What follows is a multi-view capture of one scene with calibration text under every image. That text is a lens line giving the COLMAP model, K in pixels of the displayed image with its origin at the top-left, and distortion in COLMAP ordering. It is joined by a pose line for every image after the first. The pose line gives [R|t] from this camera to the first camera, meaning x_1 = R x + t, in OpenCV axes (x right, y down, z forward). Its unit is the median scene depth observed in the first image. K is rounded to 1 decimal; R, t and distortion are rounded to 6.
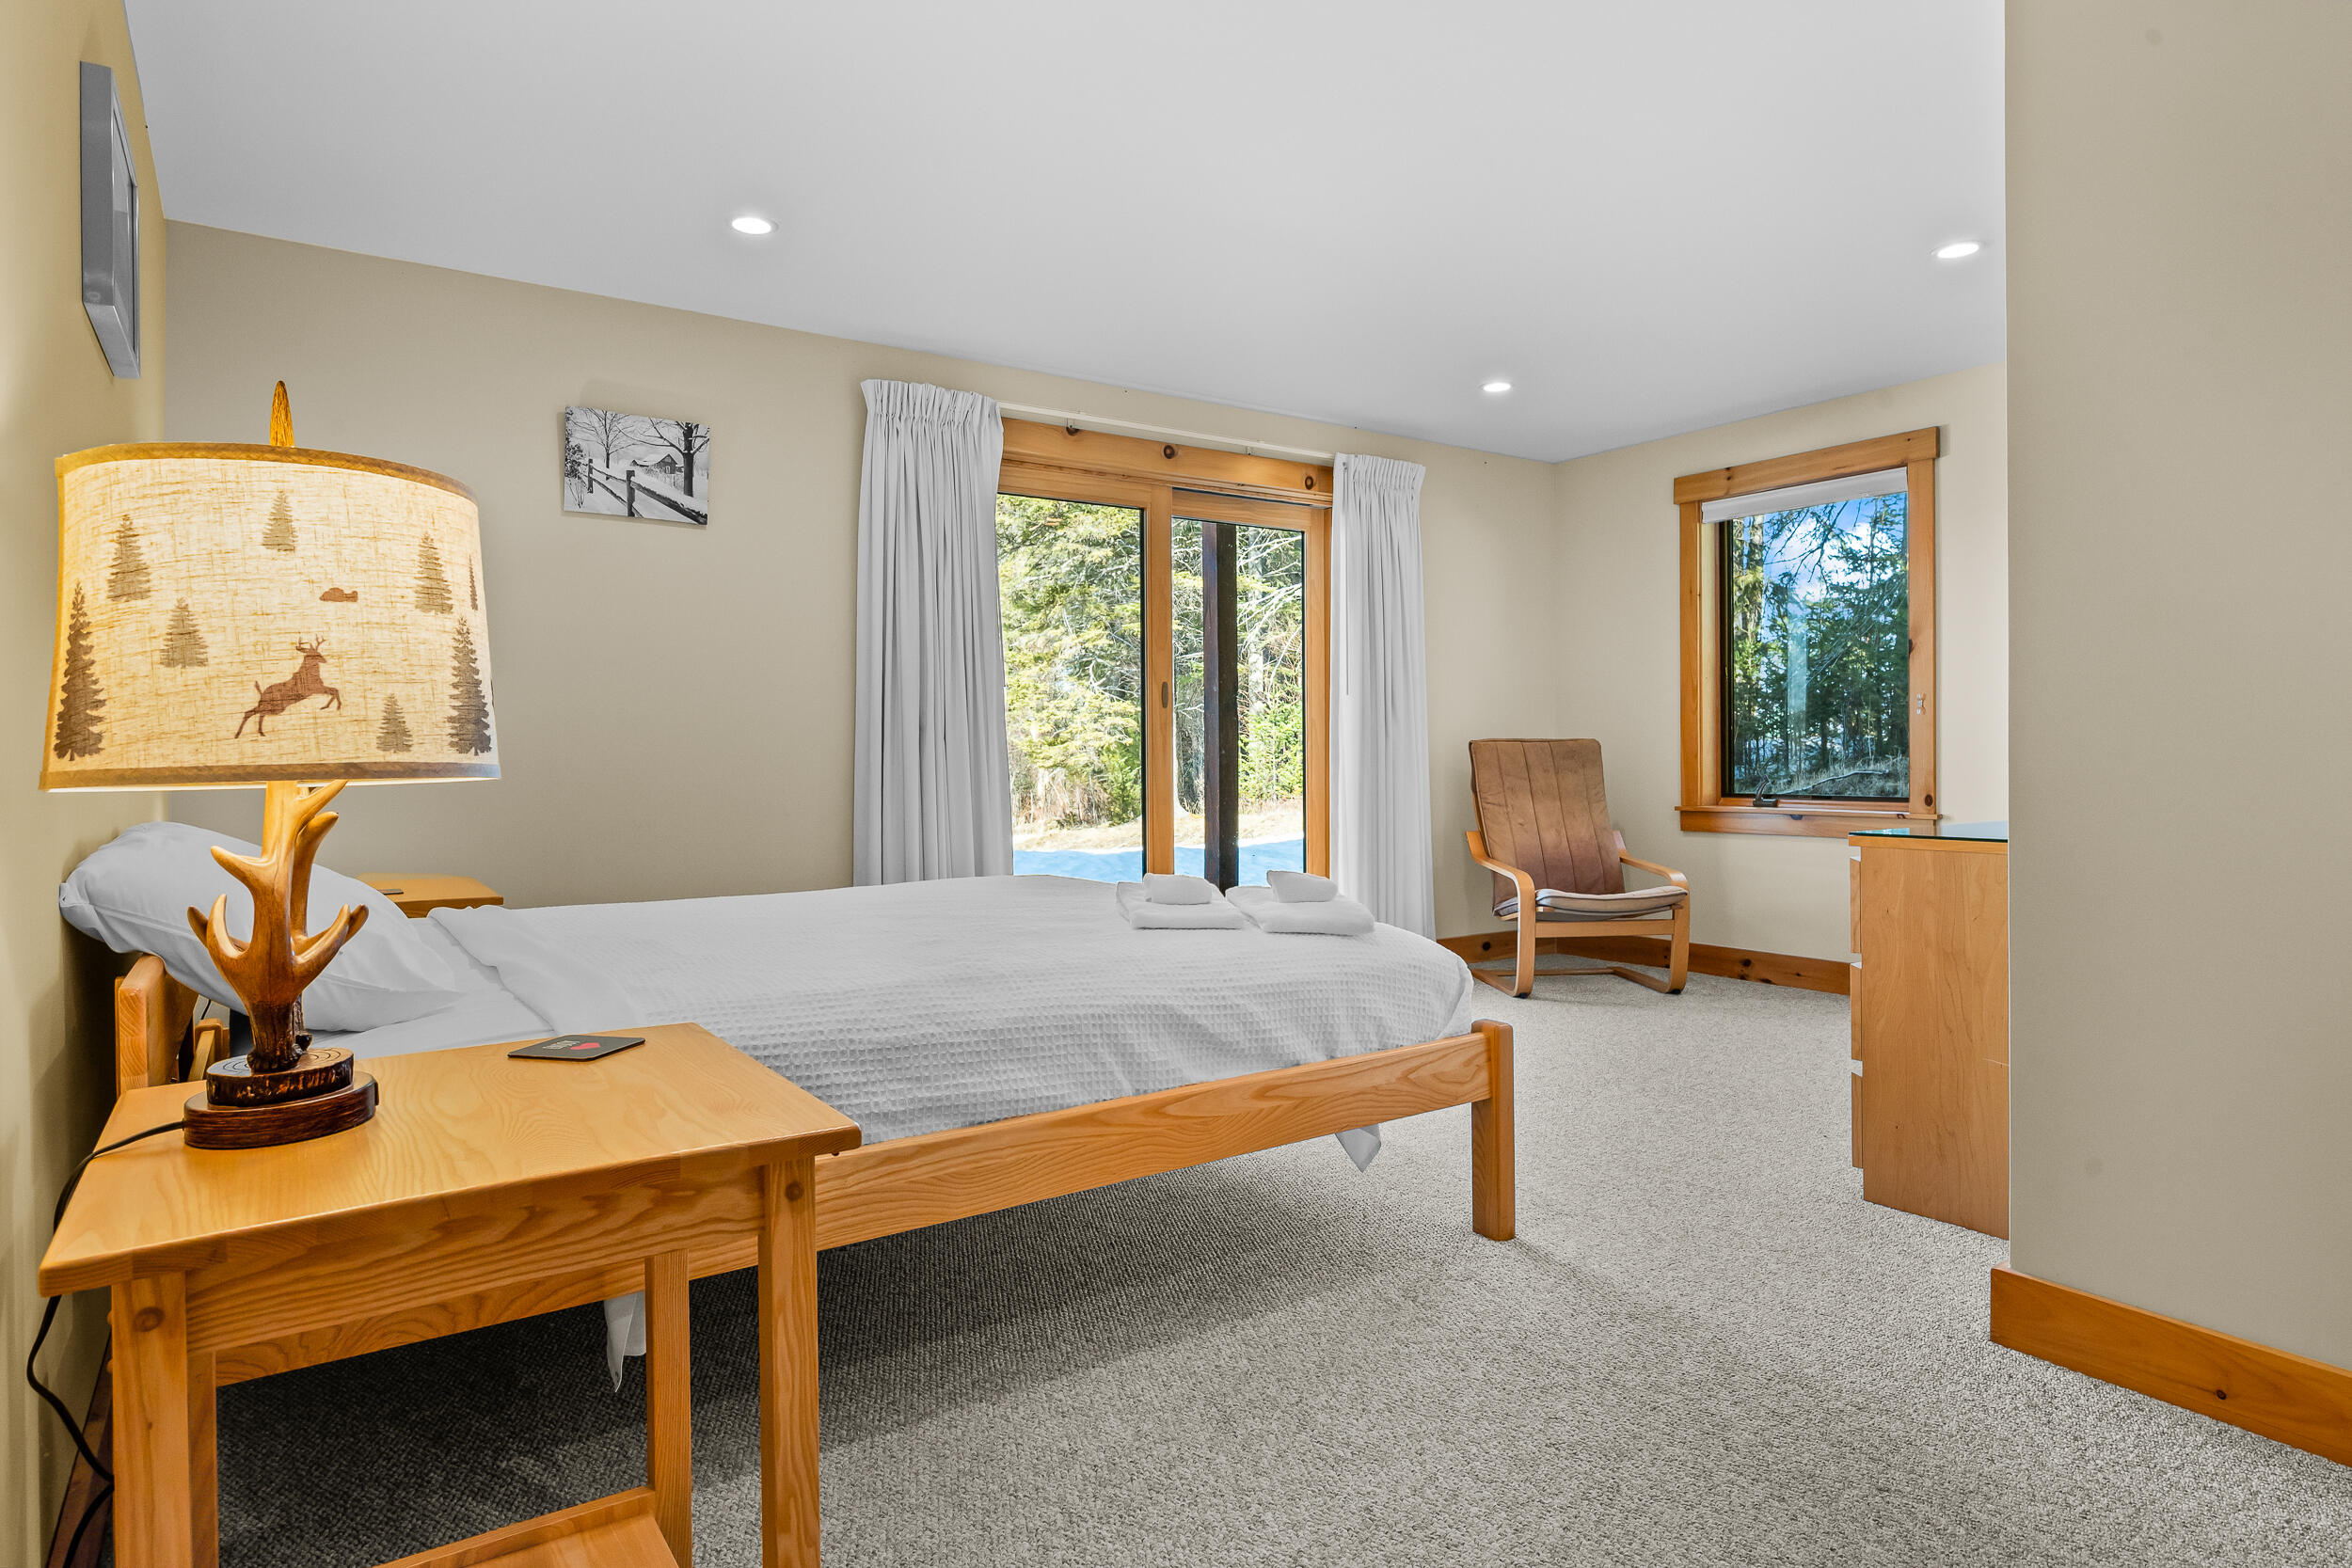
lens RADIAL K [[1334.5, 0, 1176.0], [0, 1334.5, 784.0], [0, 0, 1]] dist [-0.000036, -0.000088]
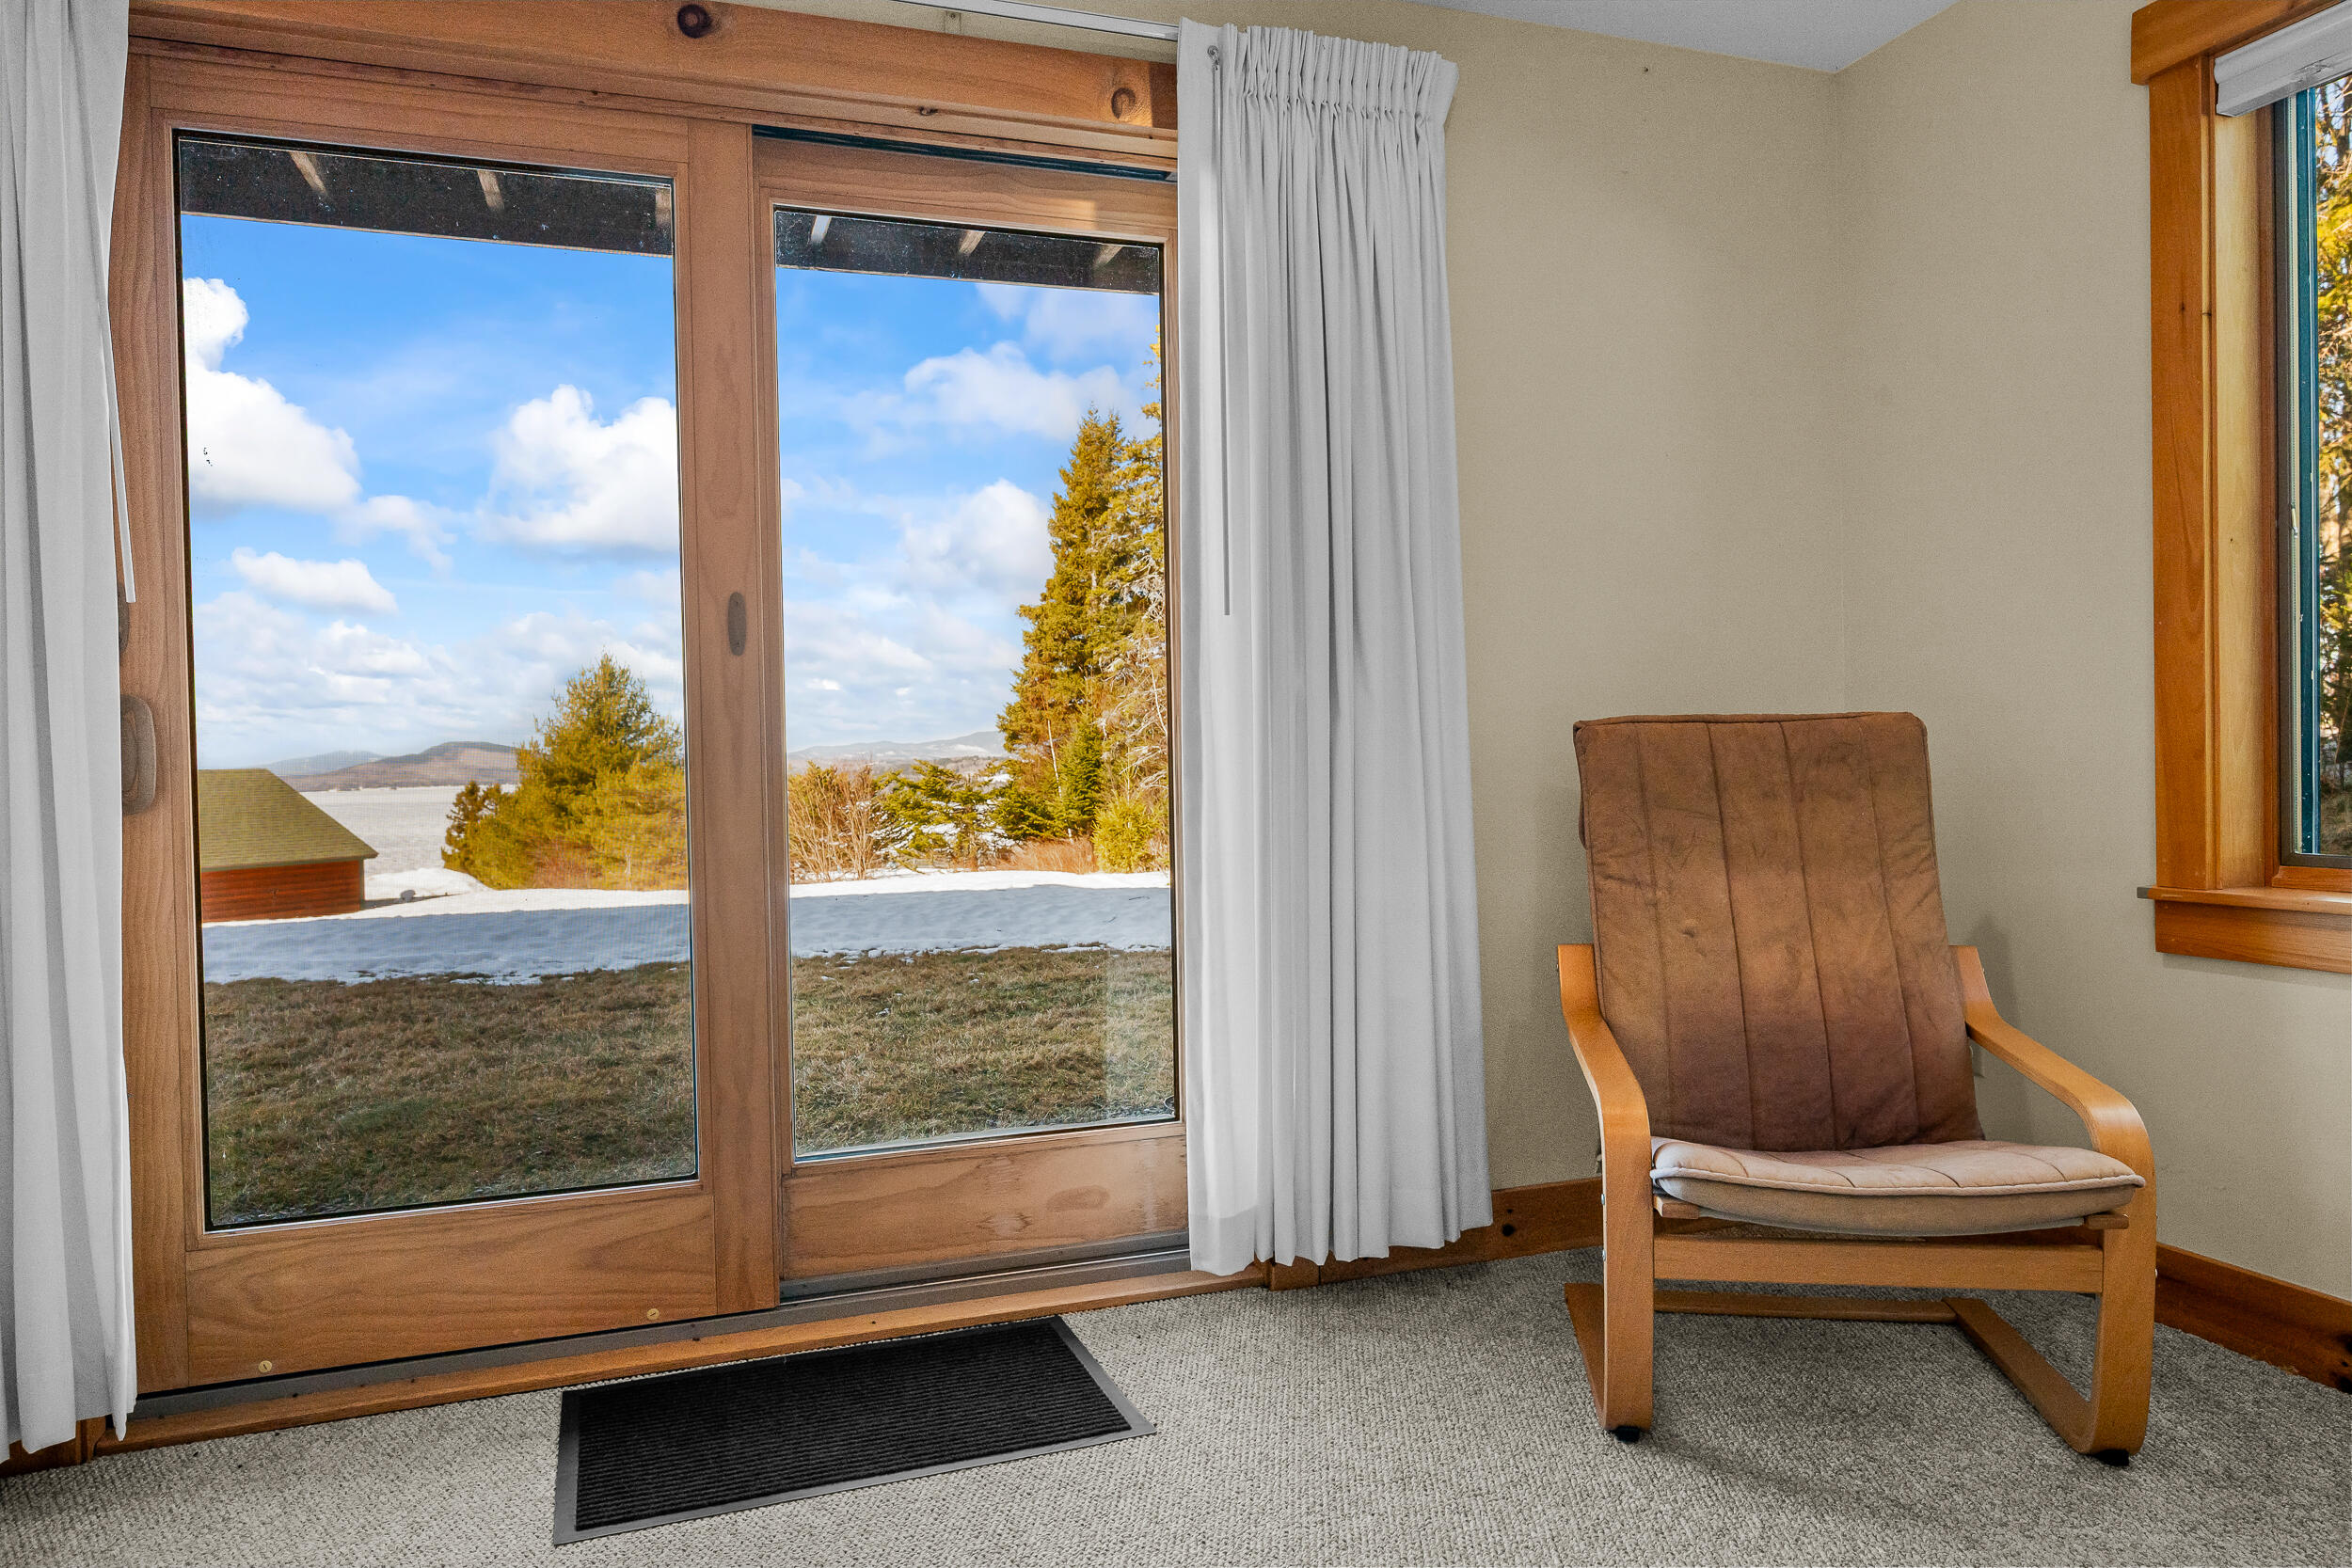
lens RADIAL K [[1598.1, 0, 1180.5], [0, 1598.1, 772.6], [0, 0, 1]] dist [0.031363, 0.001355]
pose [[0.970316, -0.006598, -0.241751, 0.227599], [0.006796, 0.999977, -0.000016, -0.018389], [0.241745, -0.001627, 0.970338, 0.503406]]
